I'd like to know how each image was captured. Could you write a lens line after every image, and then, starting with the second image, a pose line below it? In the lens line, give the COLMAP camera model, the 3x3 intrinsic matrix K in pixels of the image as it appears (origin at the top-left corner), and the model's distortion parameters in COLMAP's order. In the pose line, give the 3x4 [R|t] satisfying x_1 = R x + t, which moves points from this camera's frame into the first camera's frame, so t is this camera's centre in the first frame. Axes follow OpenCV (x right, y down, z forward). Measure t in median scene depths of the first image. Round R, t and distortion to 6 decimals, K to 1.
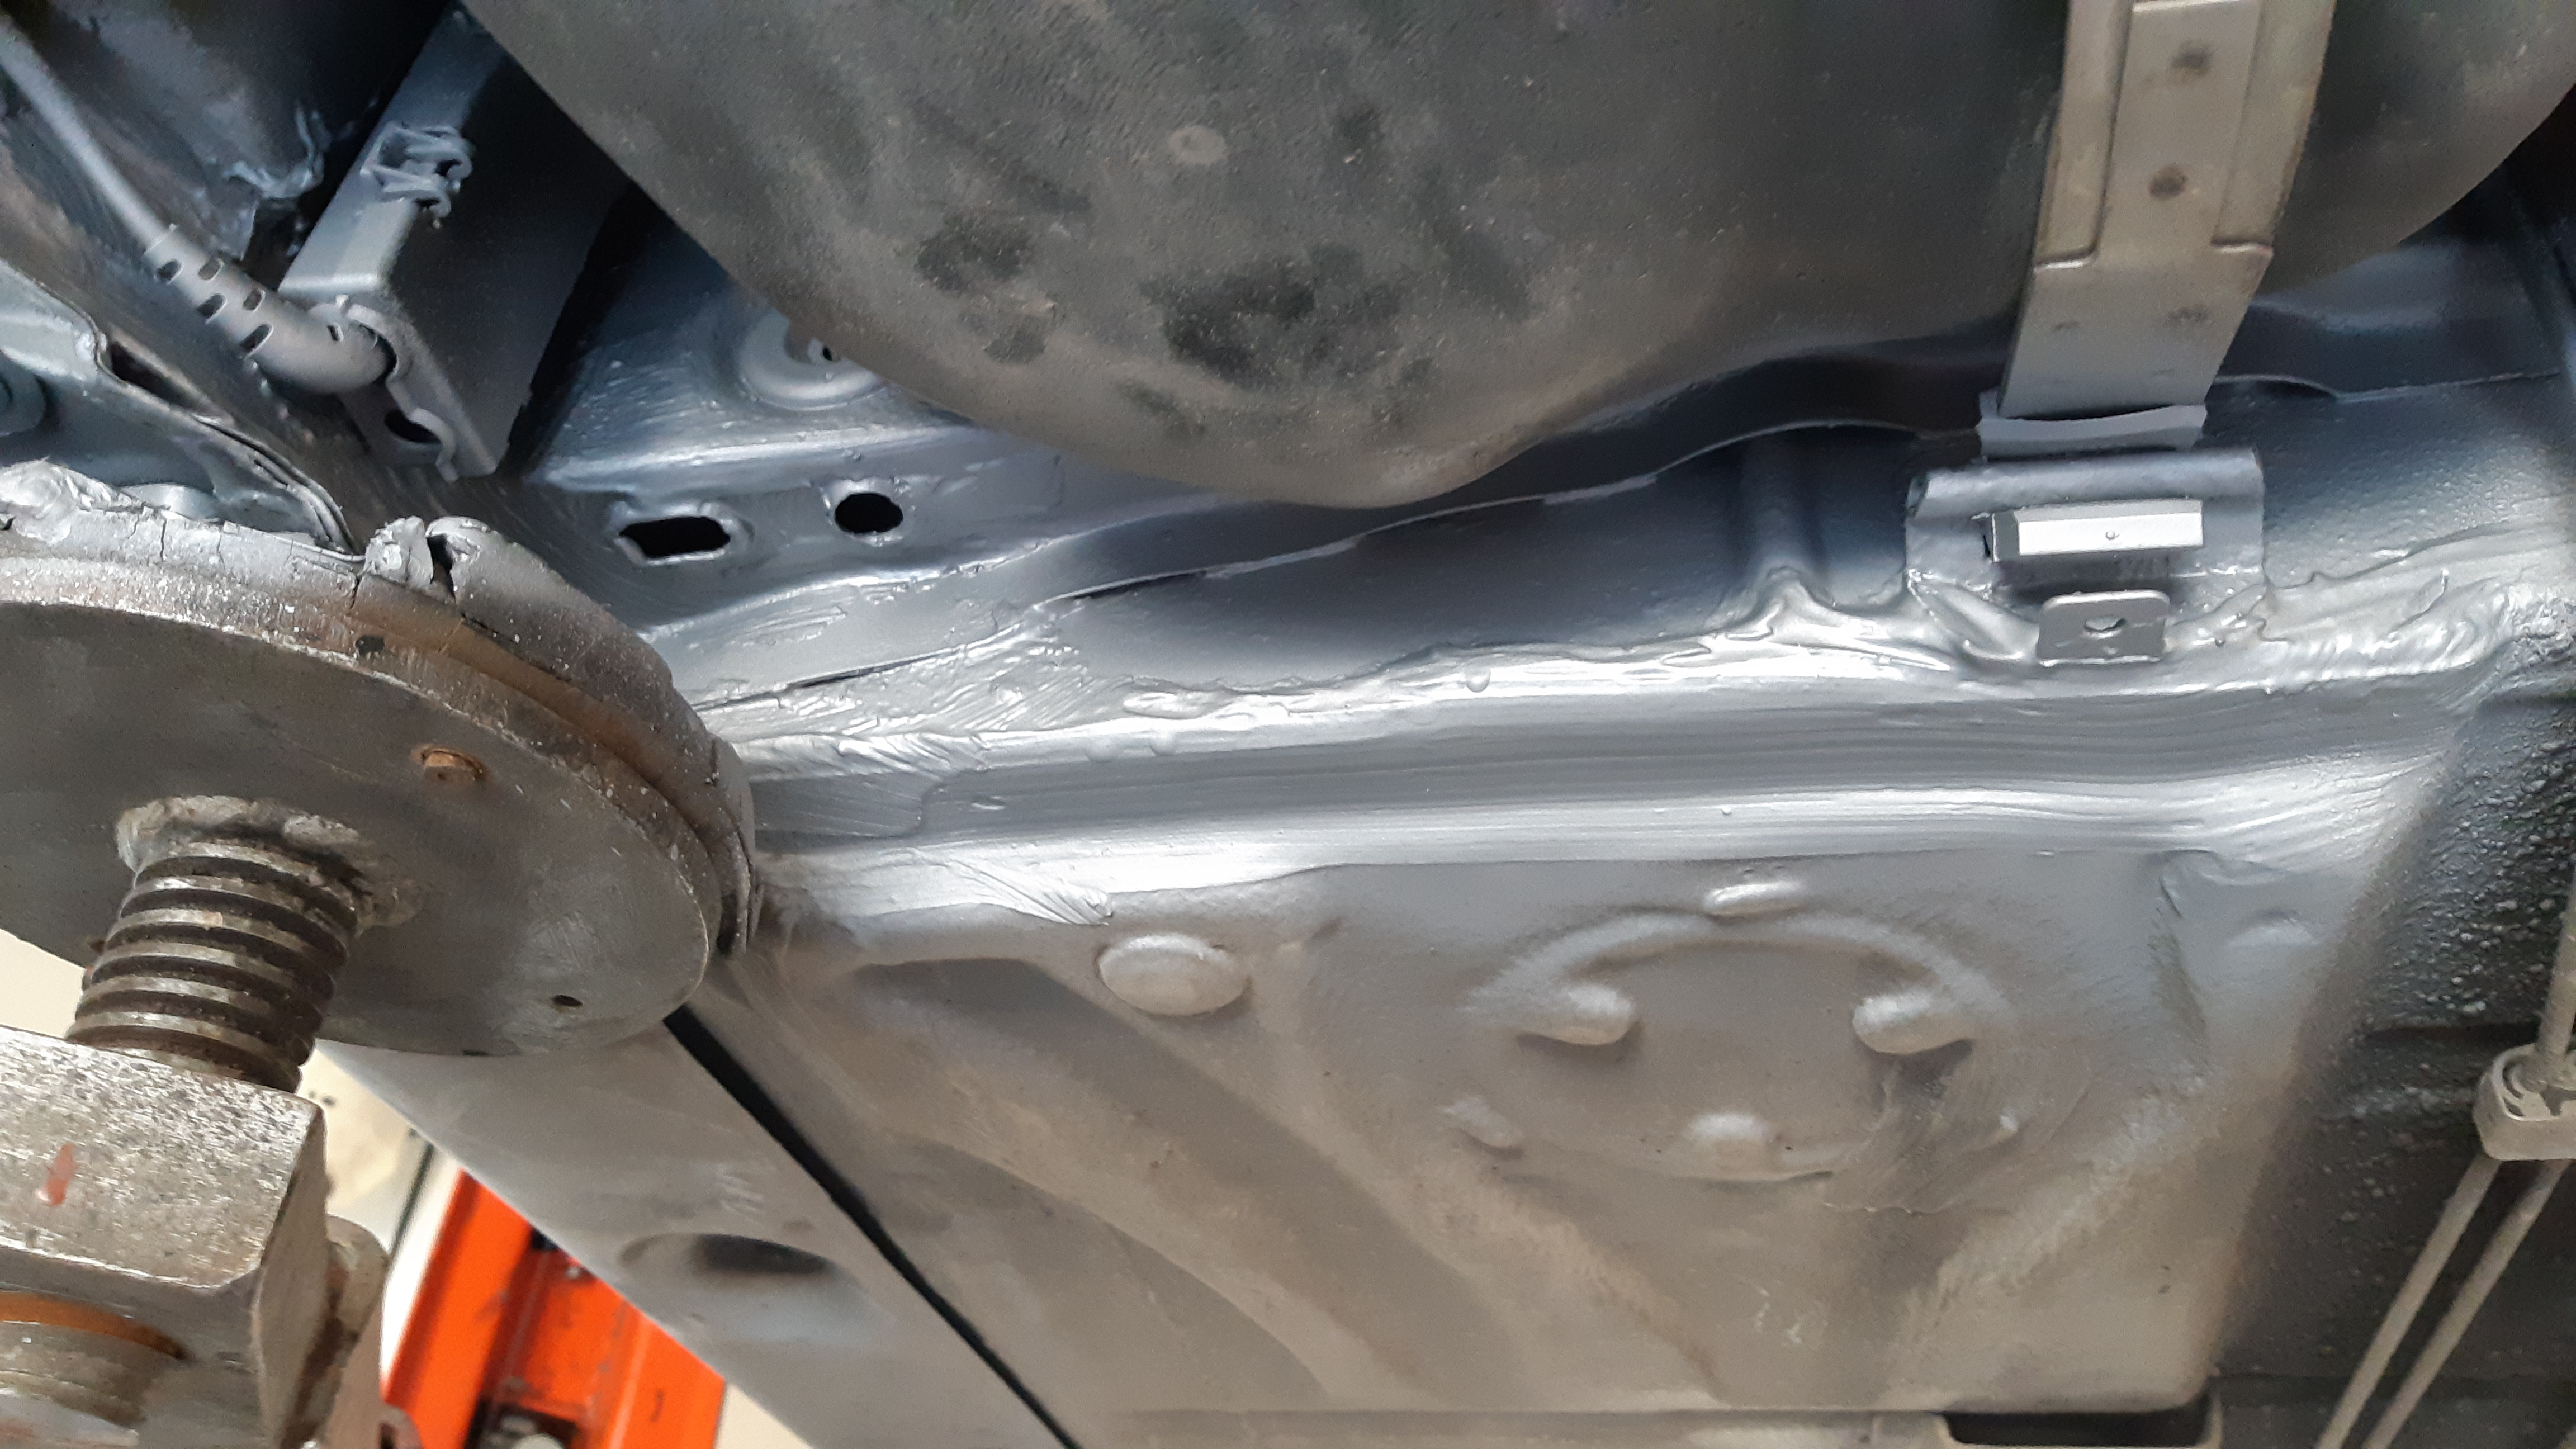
lens RADIAL K [[2075.7, 0, 1288.0], [0, 2075.7, 724.5], [0, 0, 1]] dist [0.065431, -0.156694]
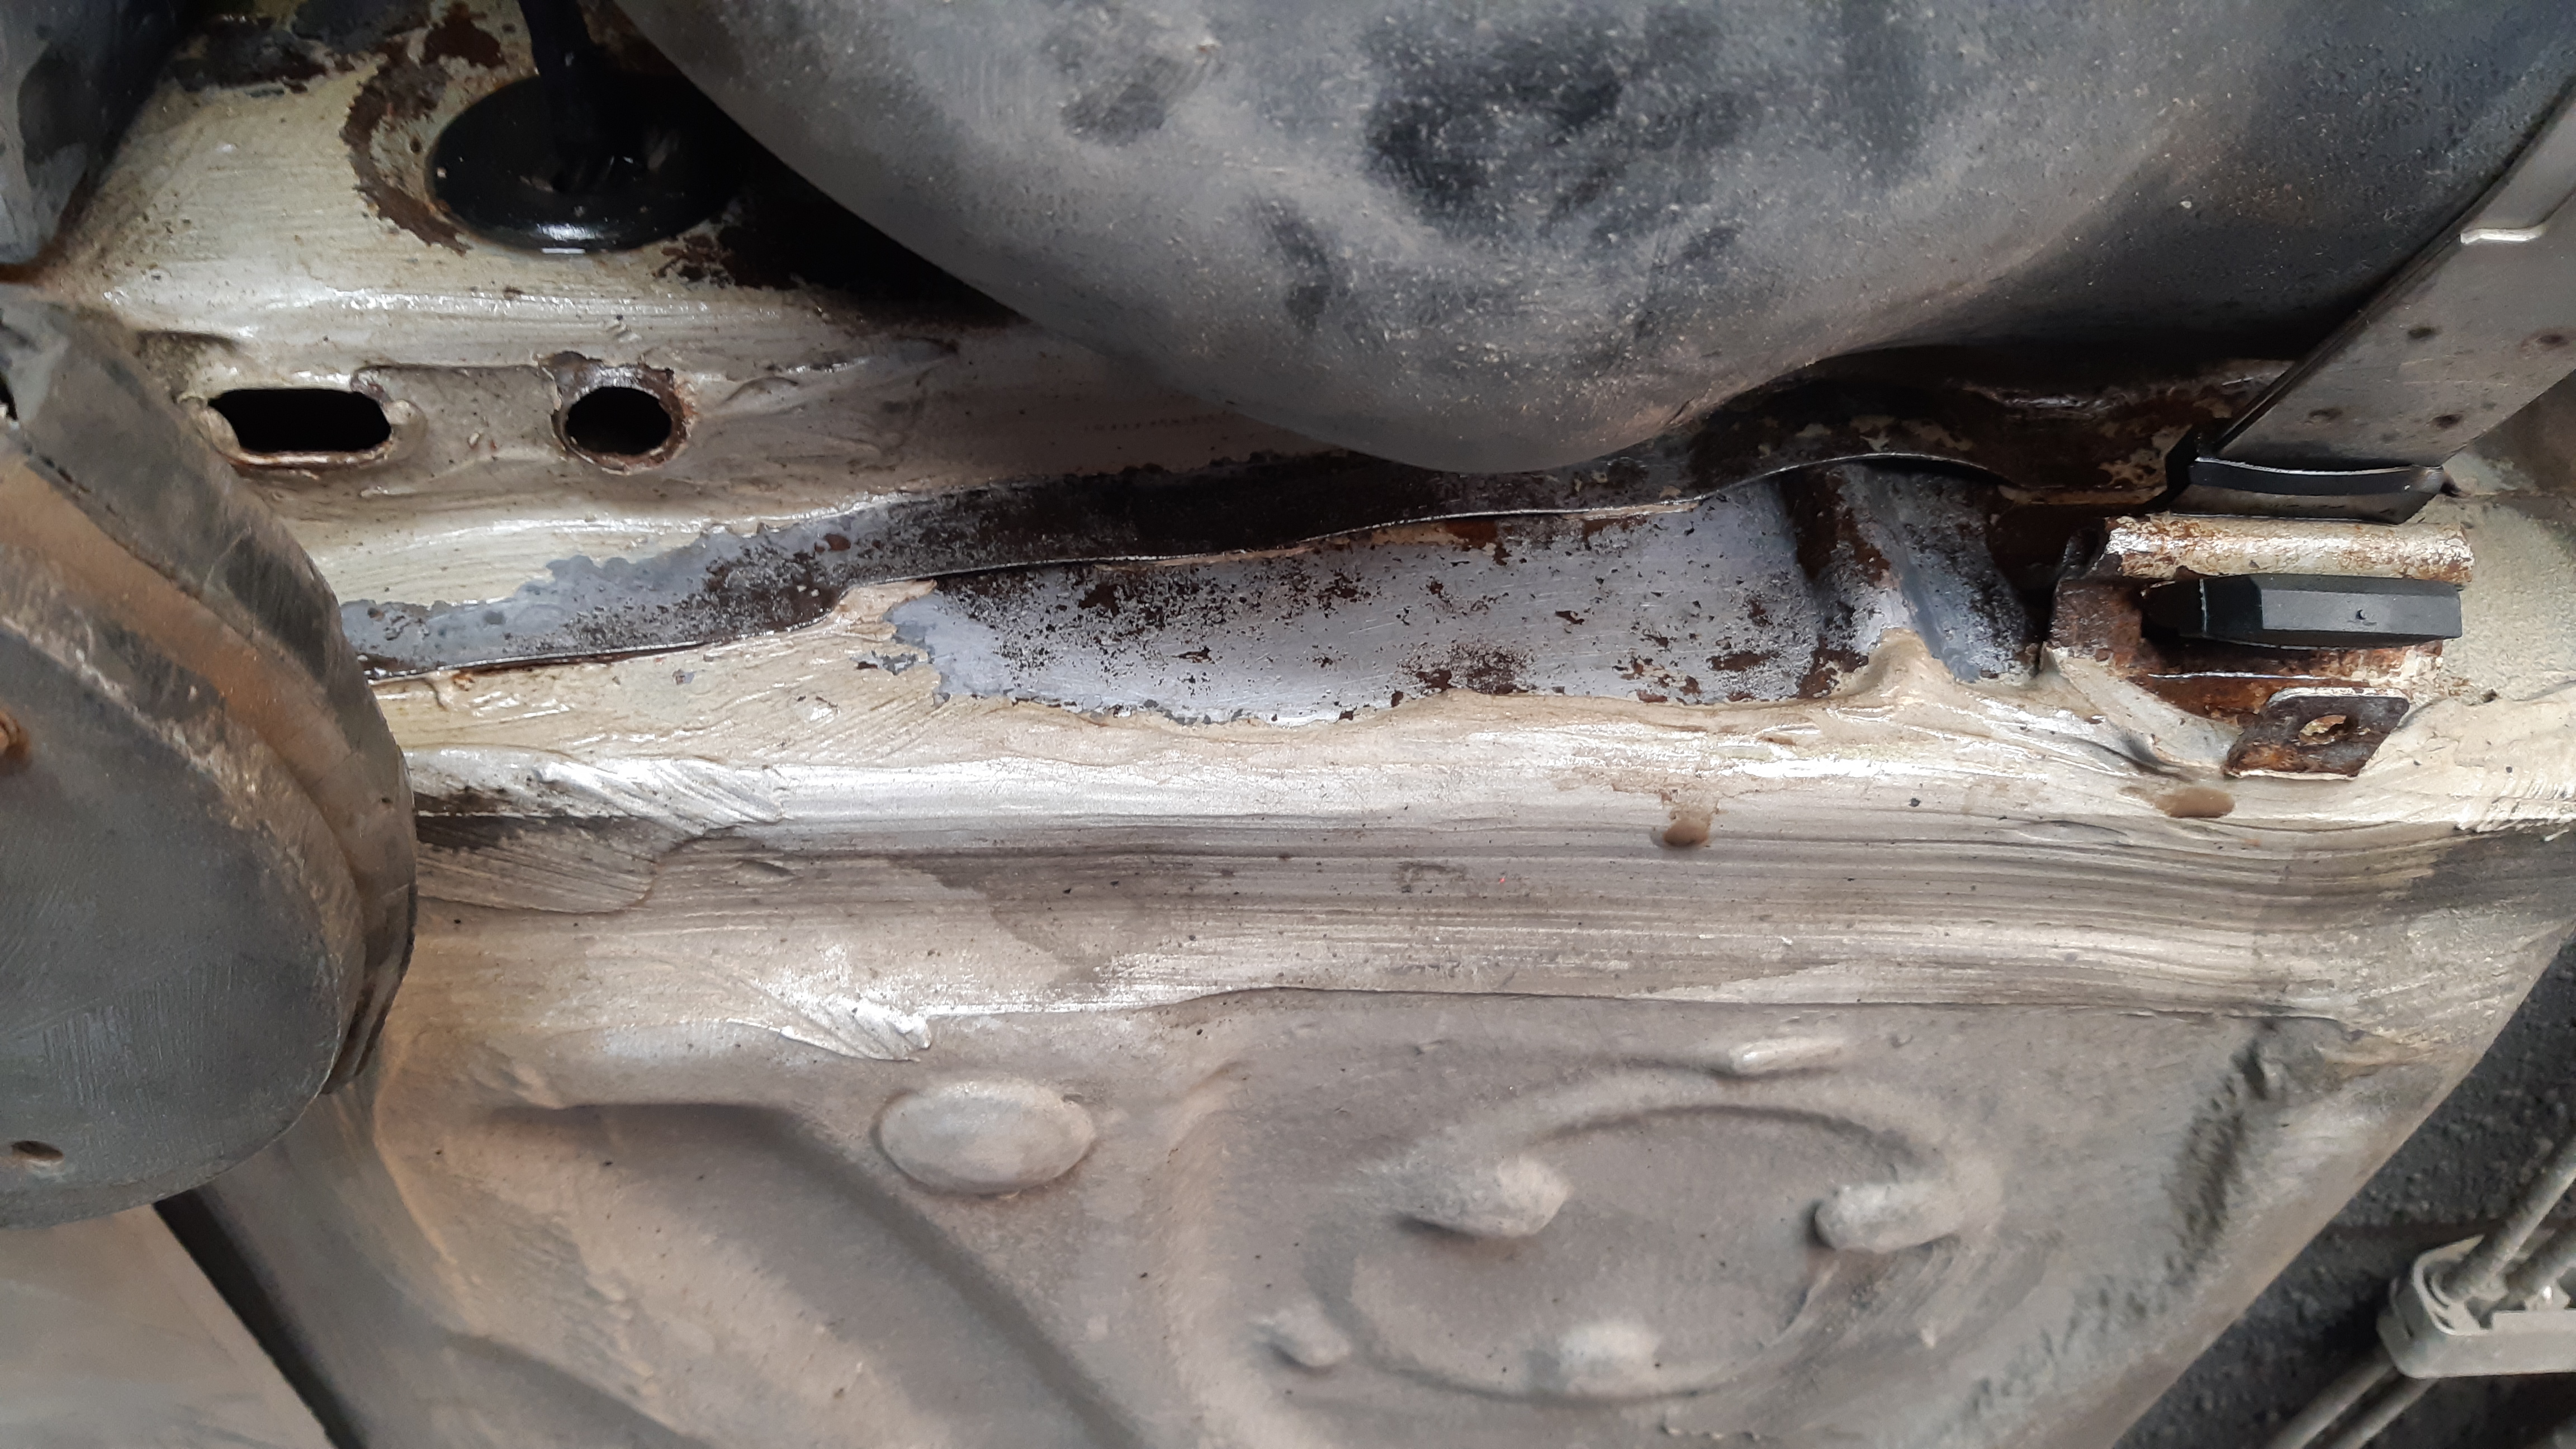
lens RADIAL K [[2075.7, 0, 1288.0], [0, 2075.7, 724.5], [0, 0, 1]] dist [0.065431, -0.156694]
pose [[0.952372, 0.083153, 0.293382, -0.187849], [-0.062588, 0.994922, -0.078819, 0.033405], [-0.298447, 0.056703, 0.952740, 0.308515]]
